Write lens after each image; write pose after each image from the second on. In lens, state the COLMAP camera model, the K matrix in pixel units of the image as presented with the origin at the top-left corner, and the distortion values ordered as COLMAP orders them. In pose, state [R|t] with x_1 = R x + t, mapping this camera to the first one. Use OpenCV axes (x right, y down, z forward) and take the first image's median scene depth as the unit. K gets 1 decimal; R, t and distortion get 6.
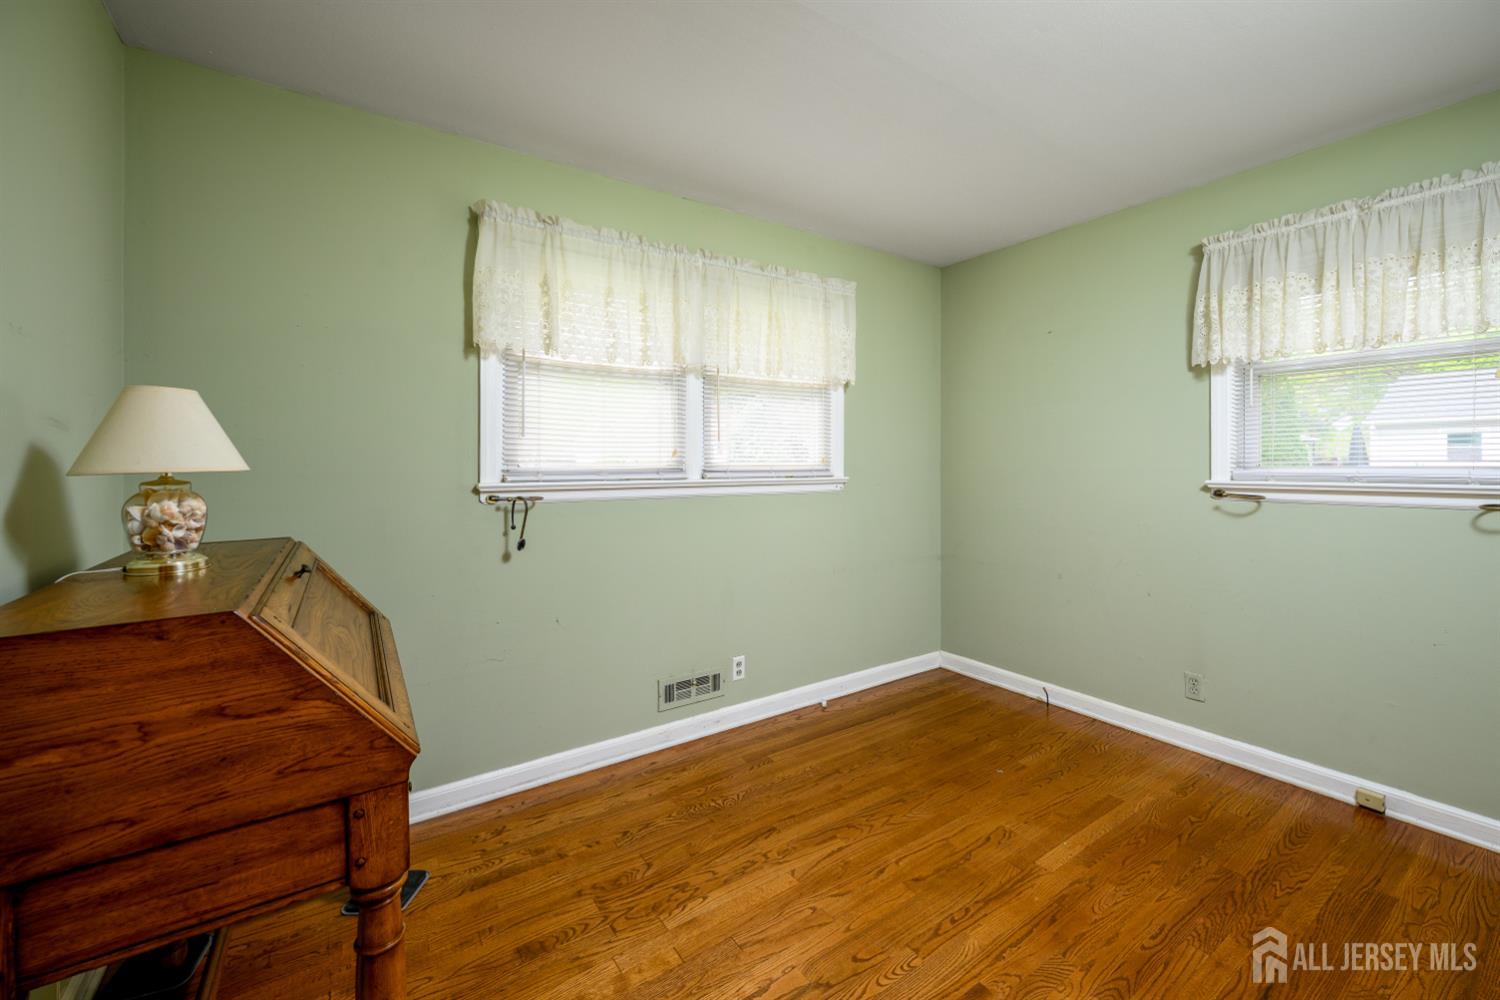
lens RADIAL K [[611.6, 0, 753.4], [0, 611.6, 461.2], [0, 0, 1]] dist [-0.001548, -0.000078]
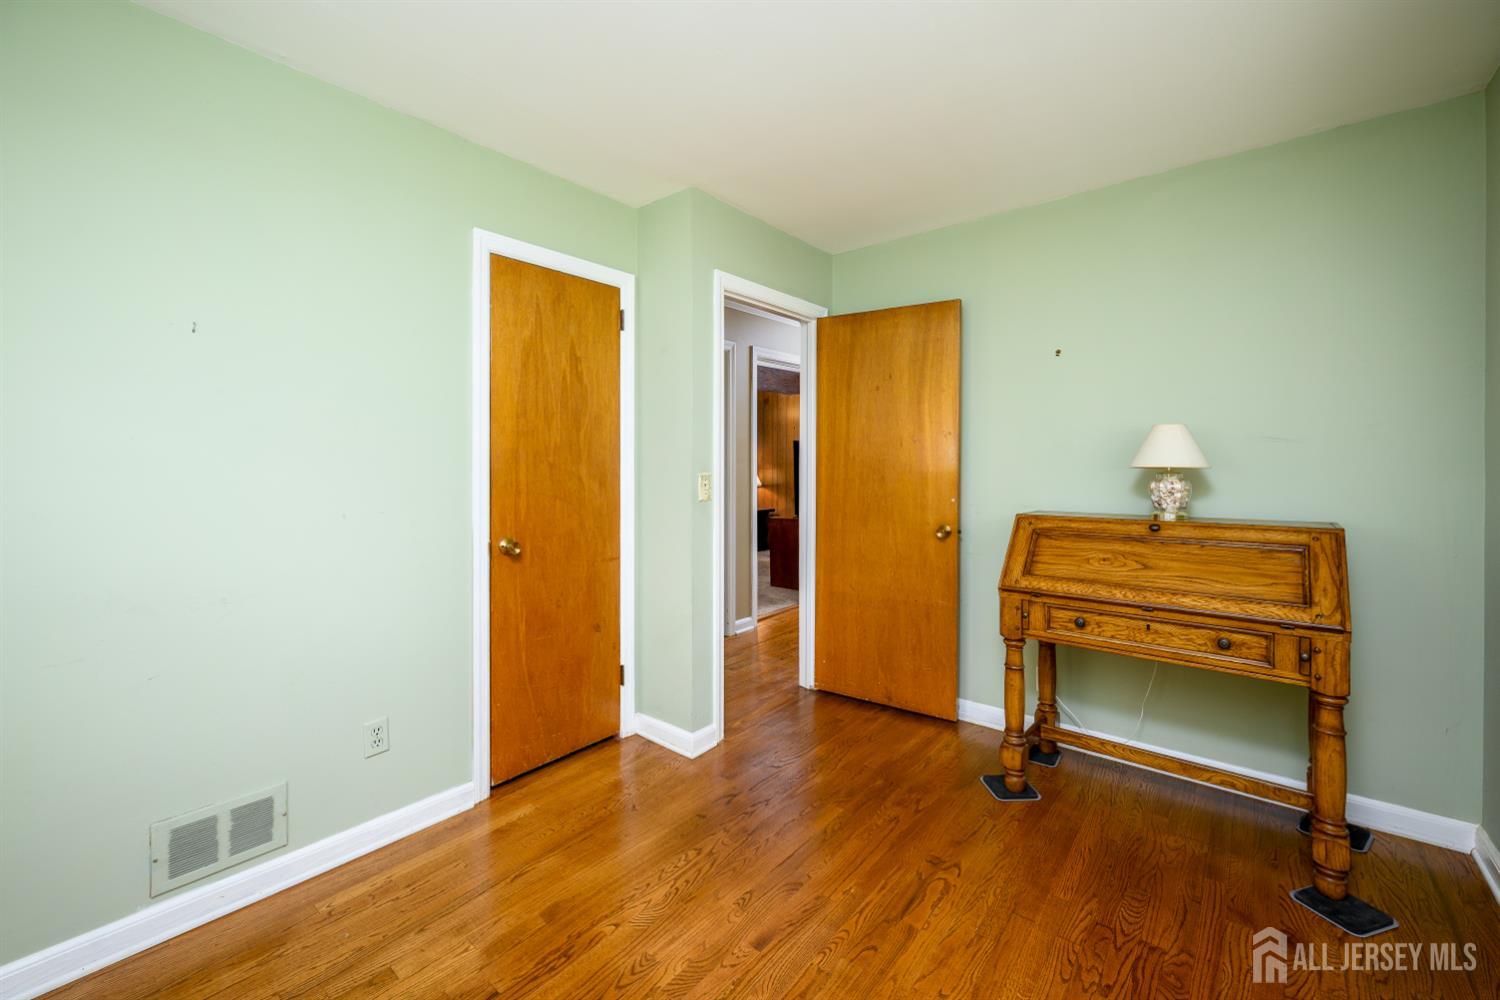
lens RADIAL K [[611.6, 0, 753.4], [0, 611.6, 461.2], [0, 0, 1]] dist [-0.001548, -0.000078]
pose [[-0.961440, 0.000004, -0.275016, 0.650283], [0.000617, 0.999998, -0.002140, 0.002508], [0.275016, -0.002227, -0.961437, 1.952650]]
